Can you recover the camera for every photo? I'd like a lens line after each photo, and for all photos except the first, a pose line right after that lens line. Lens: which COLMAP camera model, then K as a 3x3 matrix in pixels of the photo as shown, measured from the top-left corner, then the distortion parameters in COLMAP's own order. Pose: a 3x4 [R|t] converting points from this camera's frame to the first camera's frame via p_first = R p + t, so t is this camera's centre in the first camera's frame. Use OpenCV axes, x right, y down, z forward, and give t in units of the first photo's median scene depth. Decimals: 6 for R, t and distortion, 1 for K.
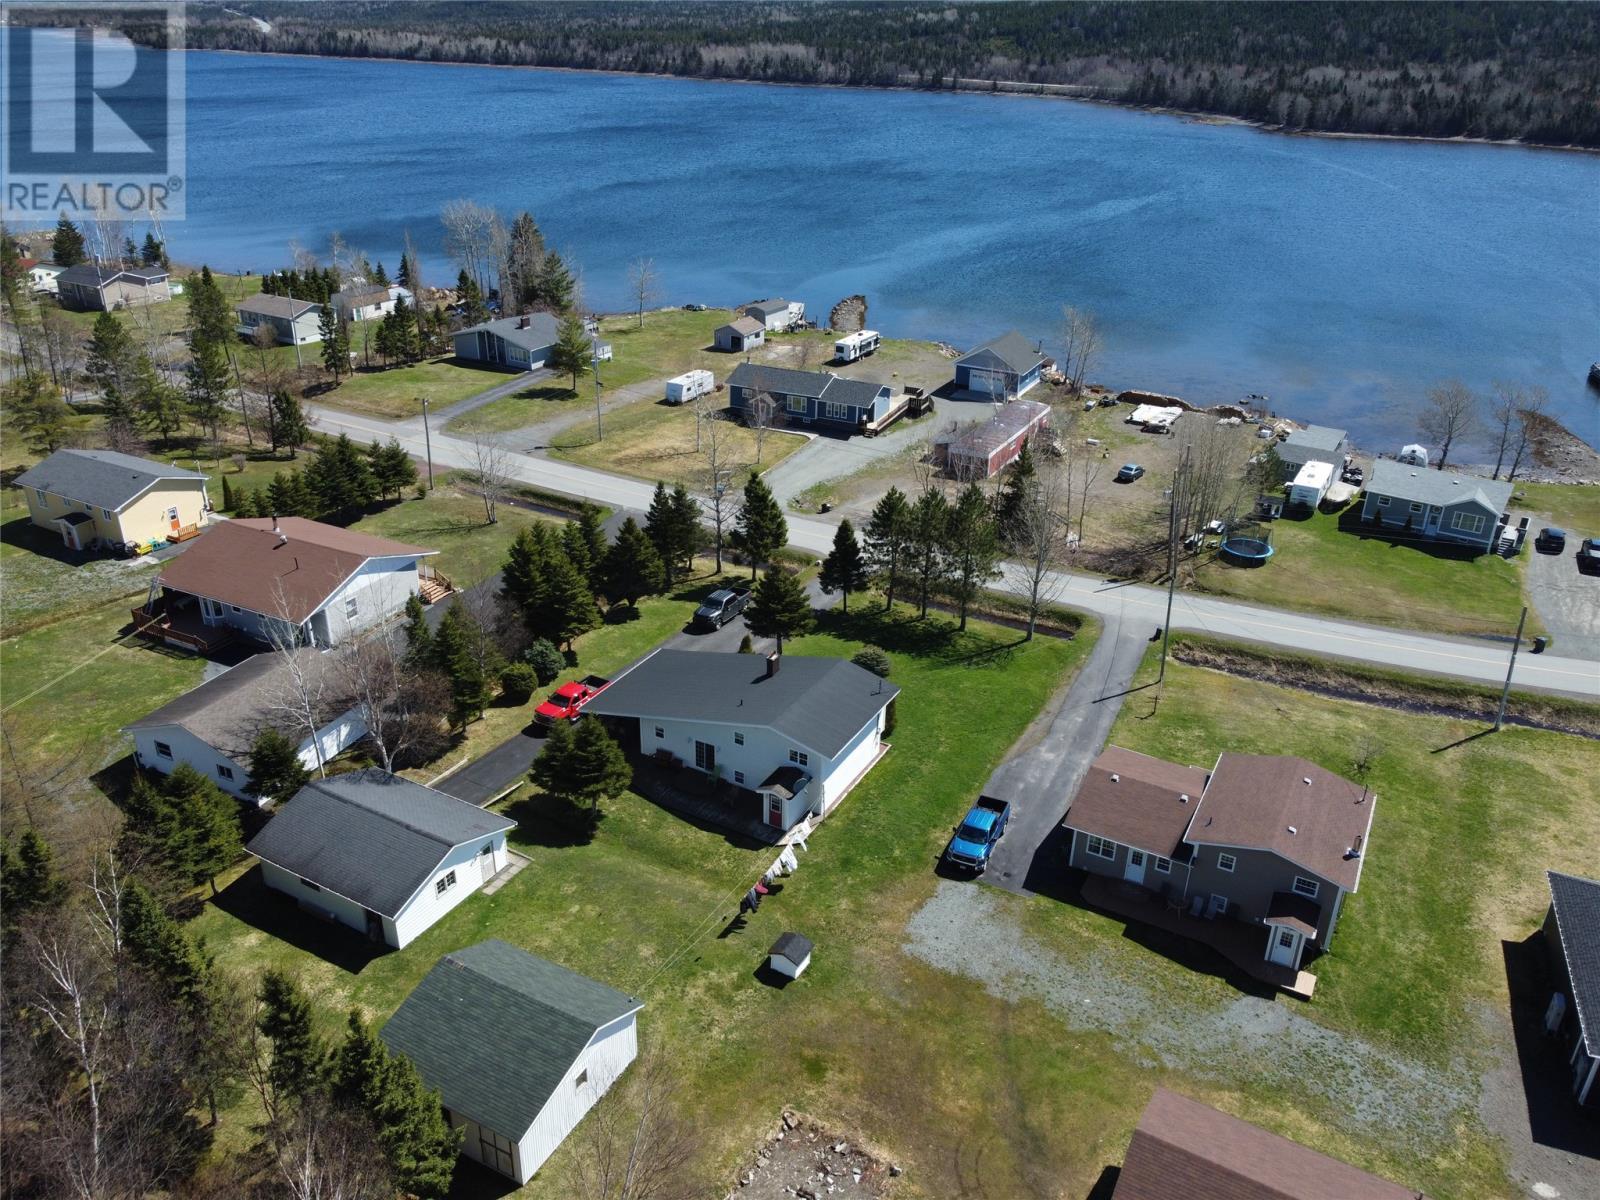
lens RADIAL K [[1197.5, 0, 797.8], [0, 1197.5, 599.4], [0, 0, 1]] dist [0.003616, -0.007683]
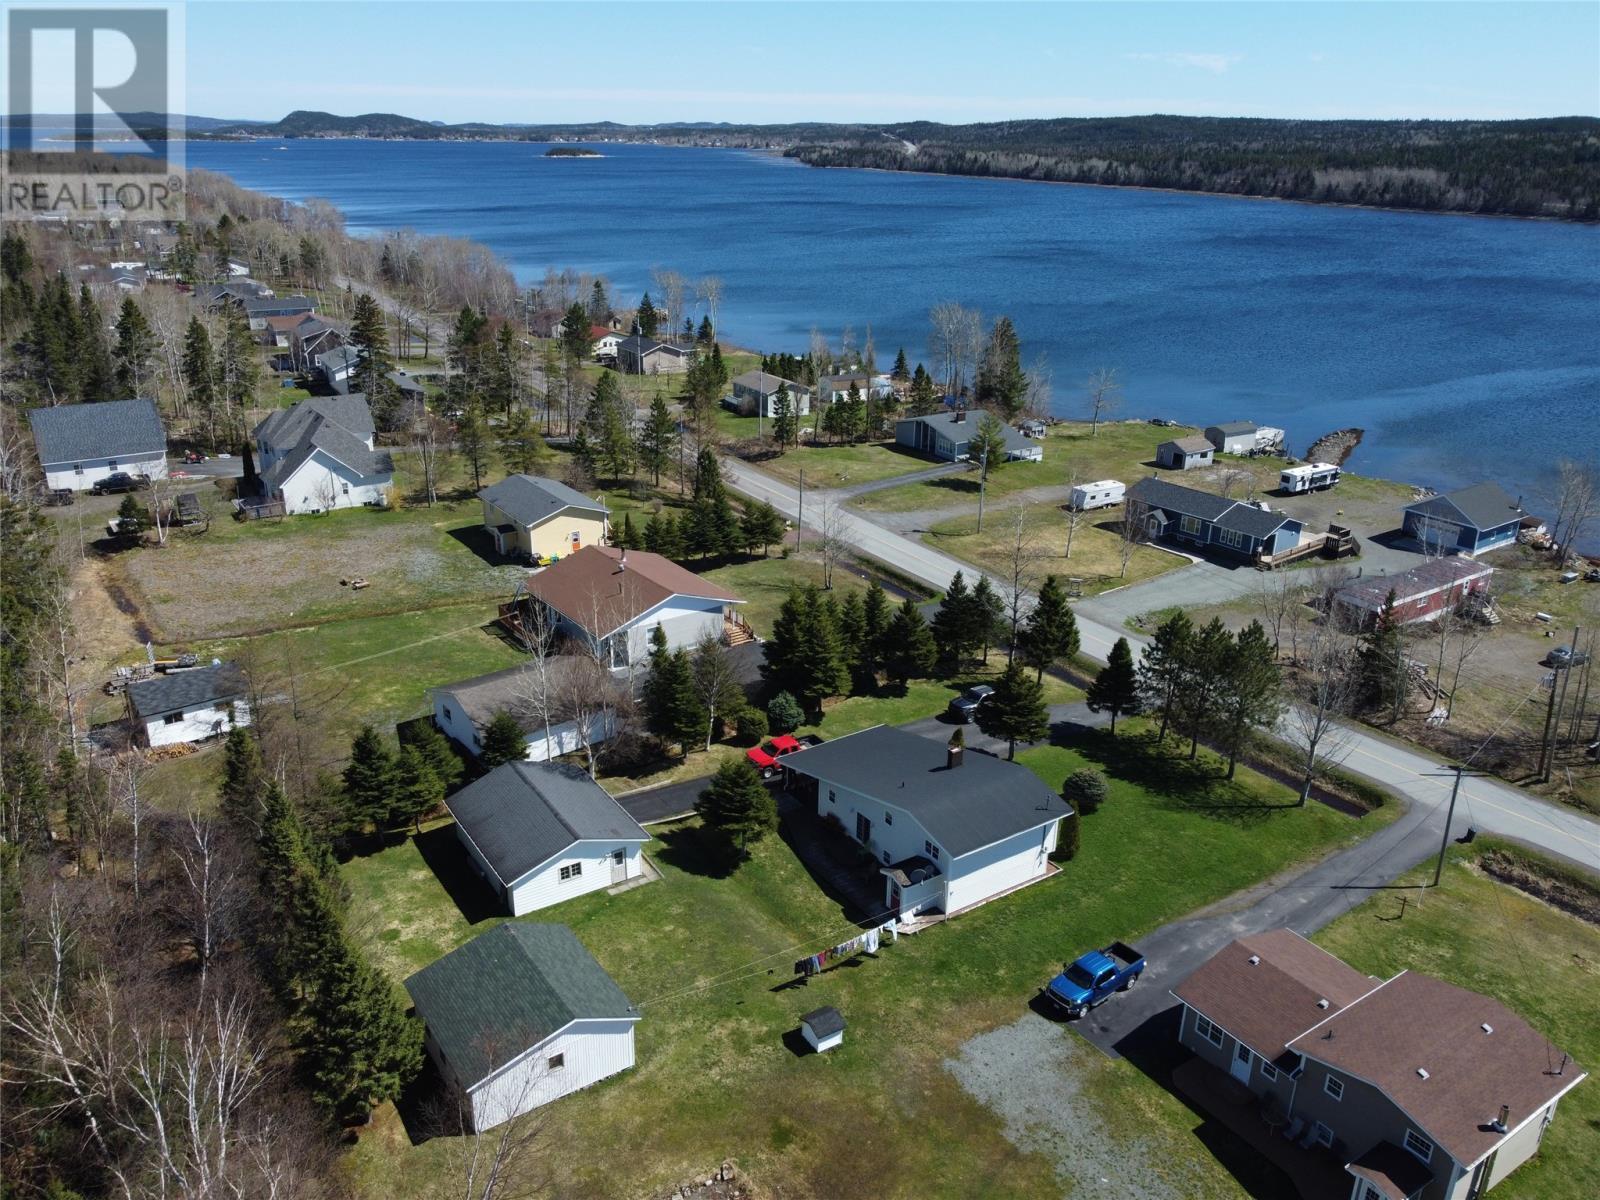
lens RADIAL K [[1197.5, 0, 797.7], [0, 1197.5, 599.4], [0, 0, 1]] dist [0.003616, -0.007683]
pose [[0.893218, 0.162236, -0.419335, 0.200720], [-0.197902, 0.979293, -0.042670, -0.004253], [0.403729, 0.121101, 0.906828, 0.023987]]
